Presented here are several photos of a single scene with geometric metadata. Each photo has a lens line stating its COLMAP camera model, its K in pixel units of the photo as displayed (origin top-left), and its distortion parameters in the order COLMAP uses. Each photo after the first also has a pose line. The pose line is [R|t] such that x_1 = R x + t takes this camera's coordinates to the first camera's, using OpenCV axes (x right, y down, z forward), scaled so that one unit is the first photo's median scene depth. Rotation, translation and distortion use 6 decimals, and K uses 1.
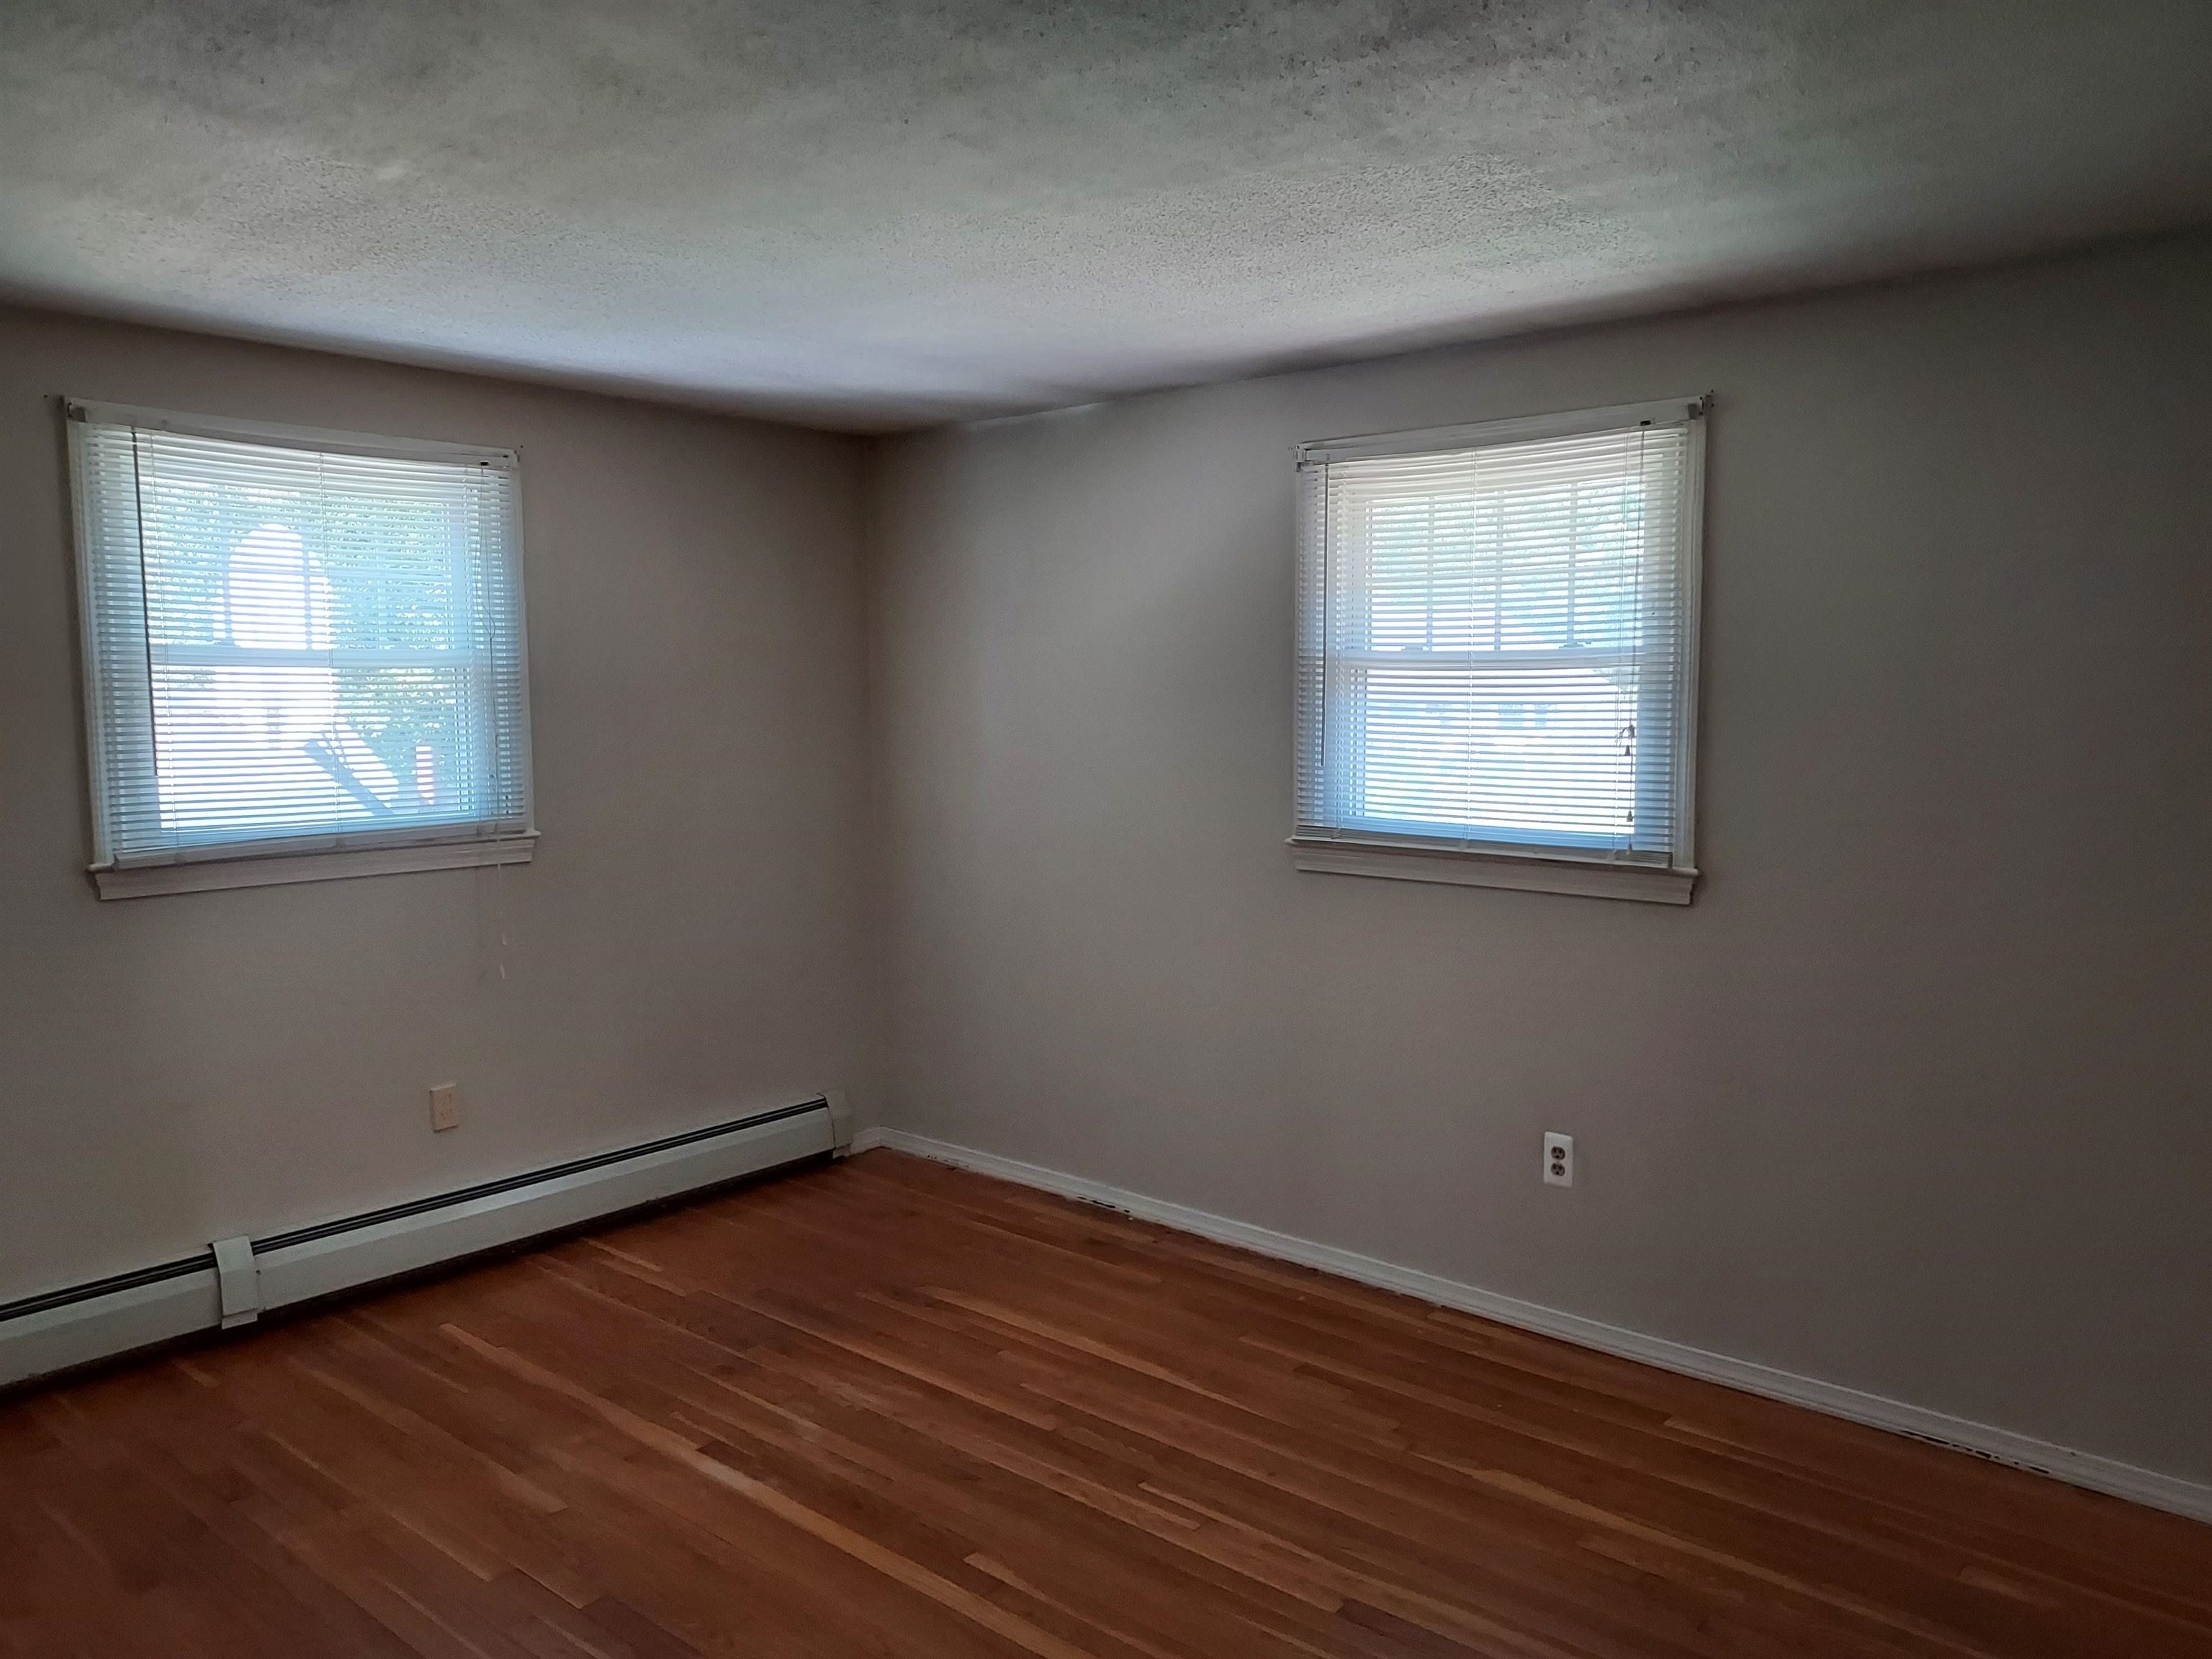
lens RADIAL K [[1629.7, 0, 1104.2], [0, 1629.7, 827.4], [0, 0, 1]] dist [0.079083, -0.018170]
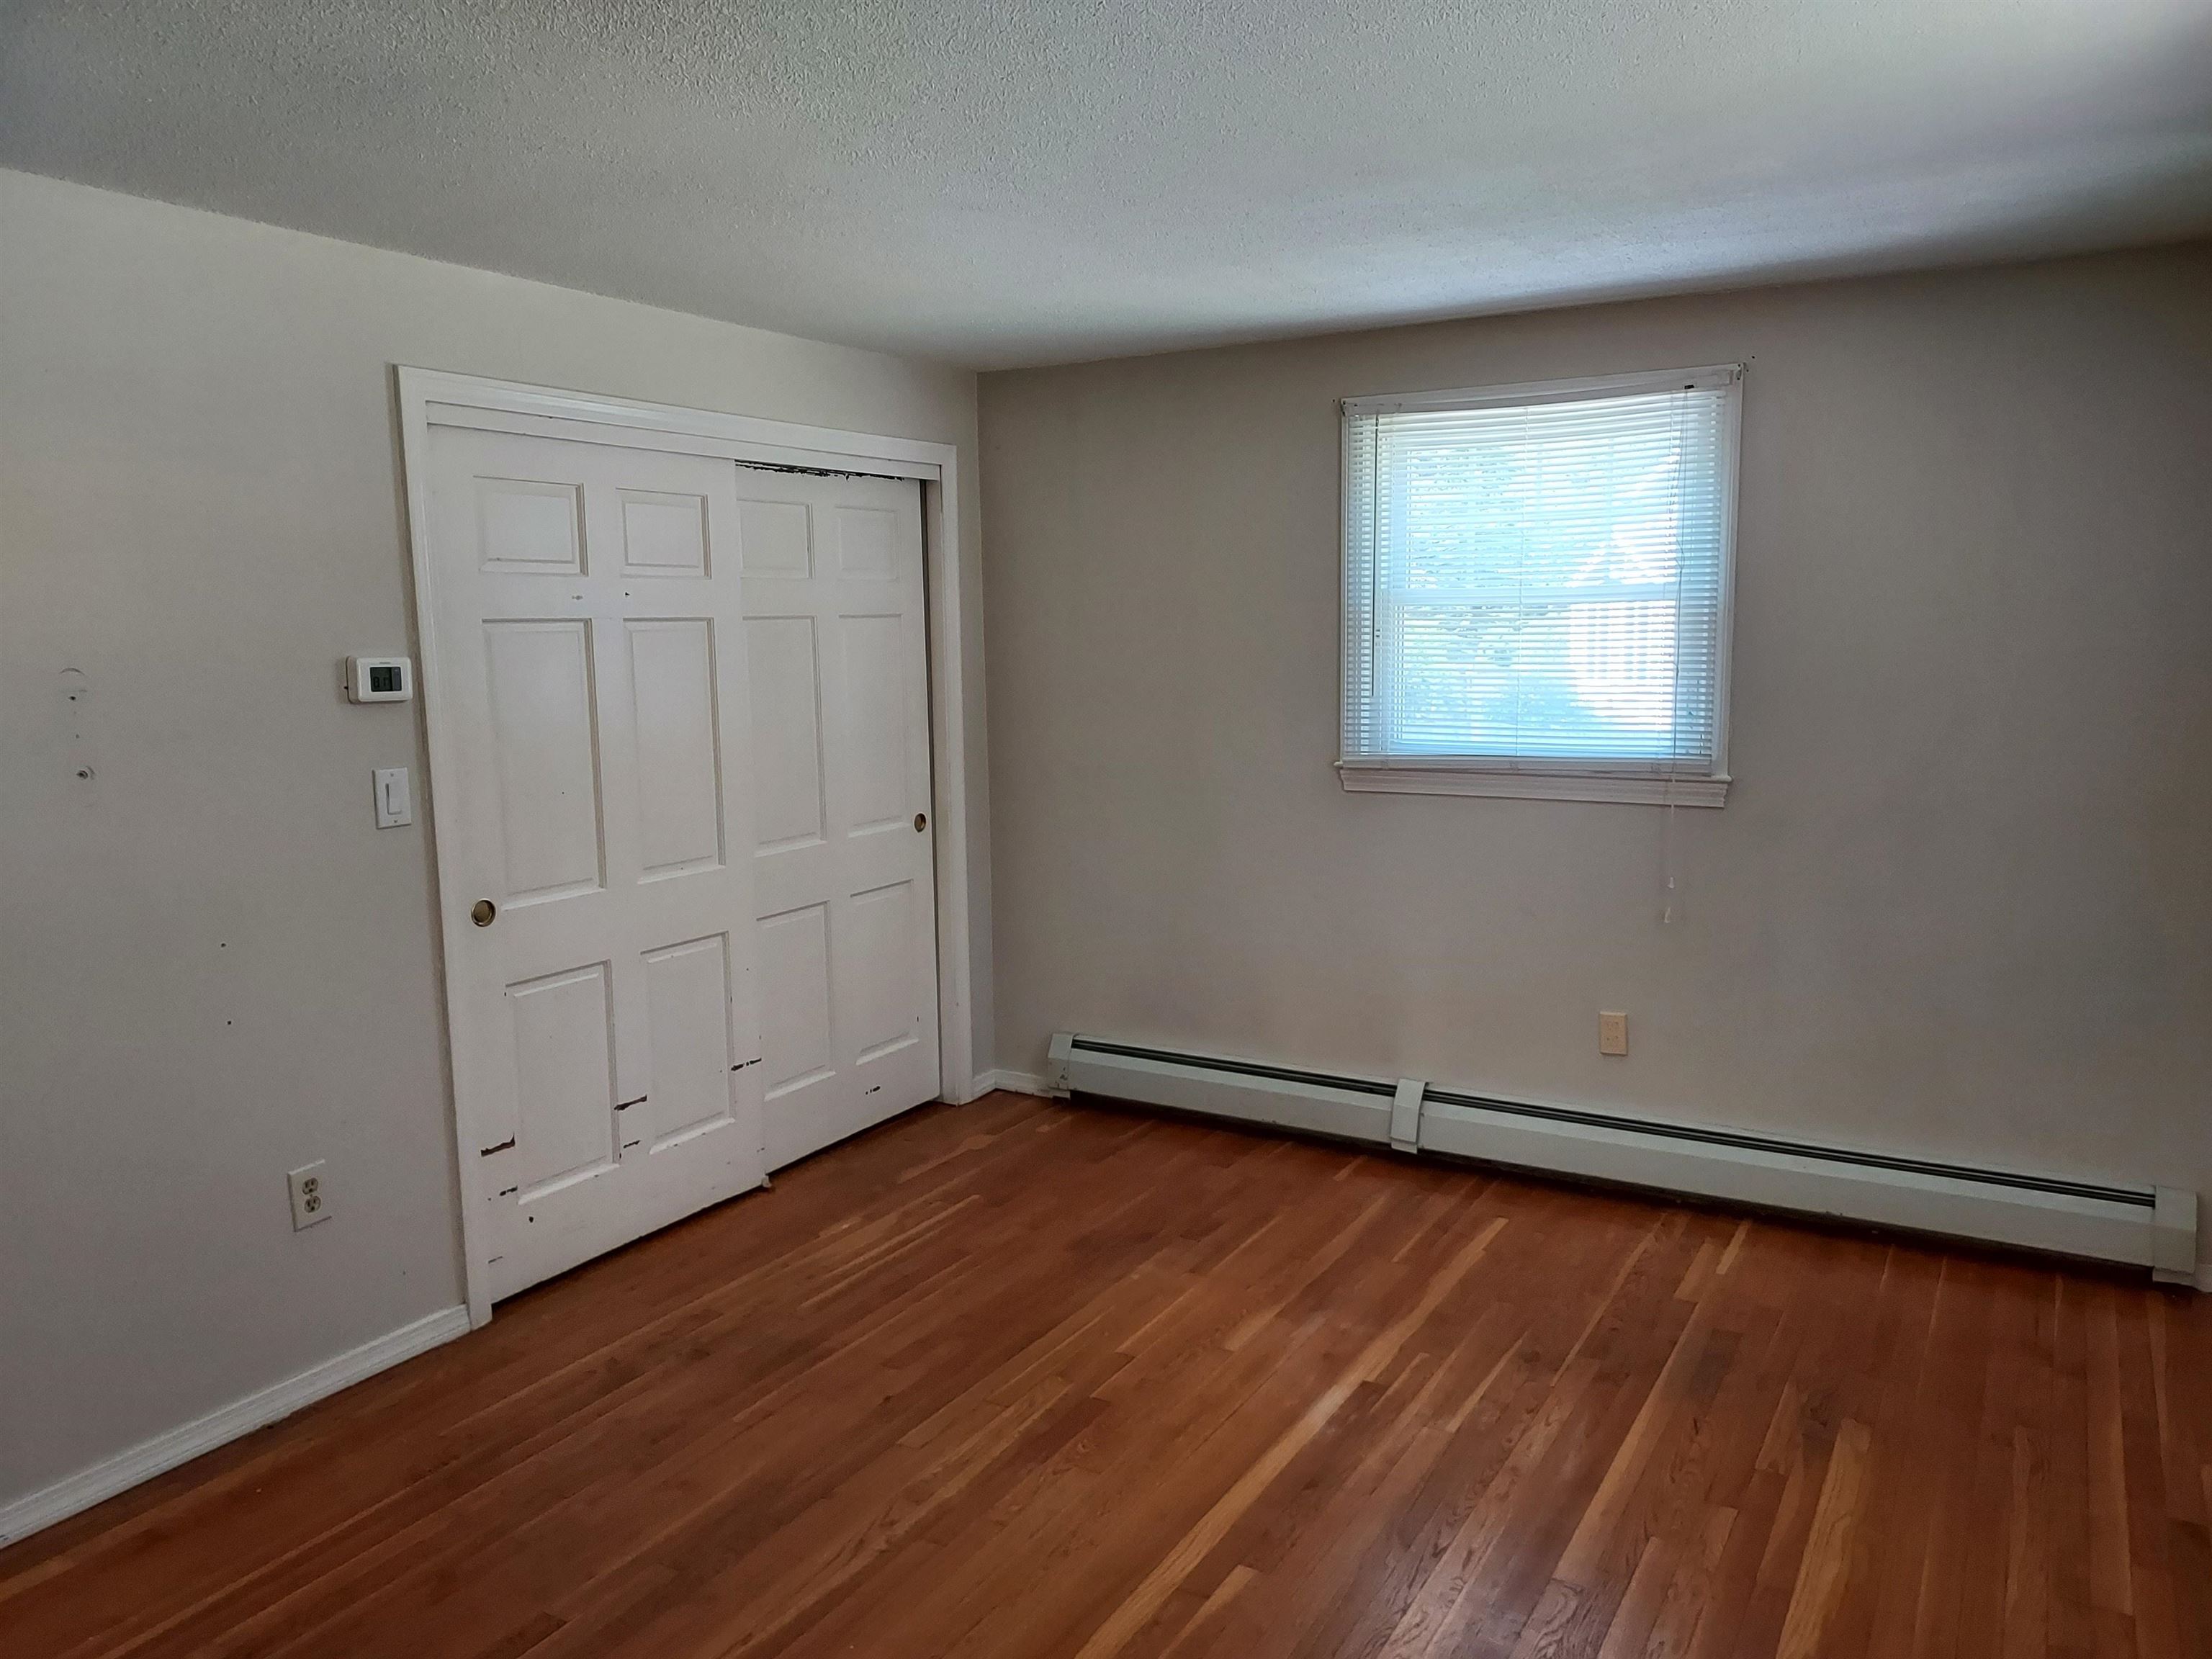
lens RADIAL K [[1629.7, 0, 1107.3], [0, 1629.7, 831.6], [0, 0, 1]] dist [0.079083, -0.018170]
pose [[0.210774, 0.132892, -0.968460, 0.569199], [-0.076454, 0.989923, 0.119198, -0.058854], [0.974541, 0.048919, 0.218810, 0.524432]]
